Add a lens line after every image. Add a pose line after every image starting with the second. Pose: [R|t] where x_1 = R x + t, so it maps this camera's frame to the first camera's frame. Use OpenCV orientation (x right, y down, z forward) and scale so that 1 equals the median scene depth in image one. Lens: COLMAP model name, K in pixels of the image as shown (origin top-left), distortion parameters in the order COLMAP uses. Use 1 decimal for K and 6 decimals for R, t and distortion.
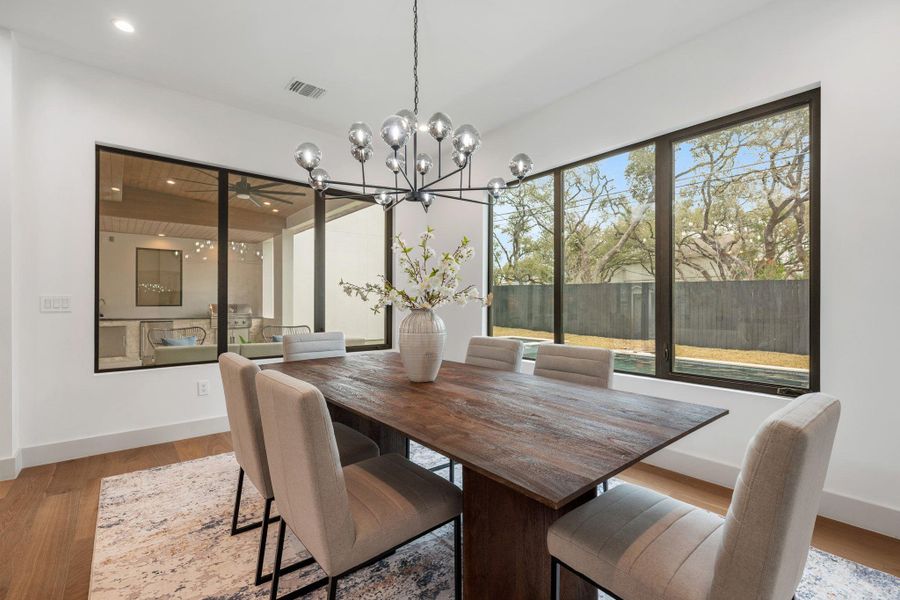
lens RADIAL K [[397.4, 0, 443.7], [0, 397.4, 301.1], [0, 0, 1]] dist [-0.001157, 0.000435]
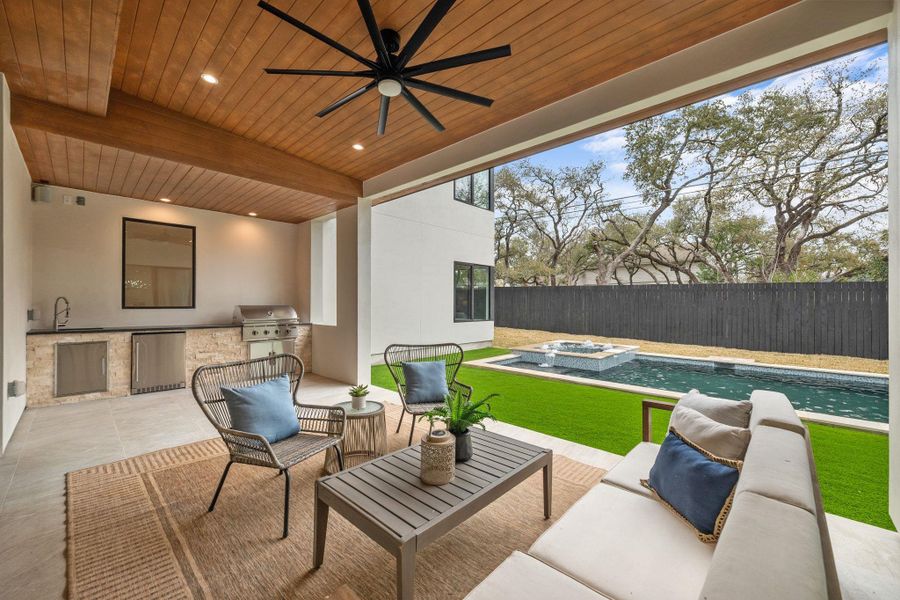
lens RADIAL K [[353.0, 0, 448.2], [0, 353.0, 302.4], [0, 0, 1]] dist [-0.006212, 0.001677]
pose [[0.992357, 0.004473, 0.123320, -0.312287], [-0.004630, 0.999989, 0.000989, -0.000522], [-0.123314, -0.001552, 0.992367, 0.359697]]
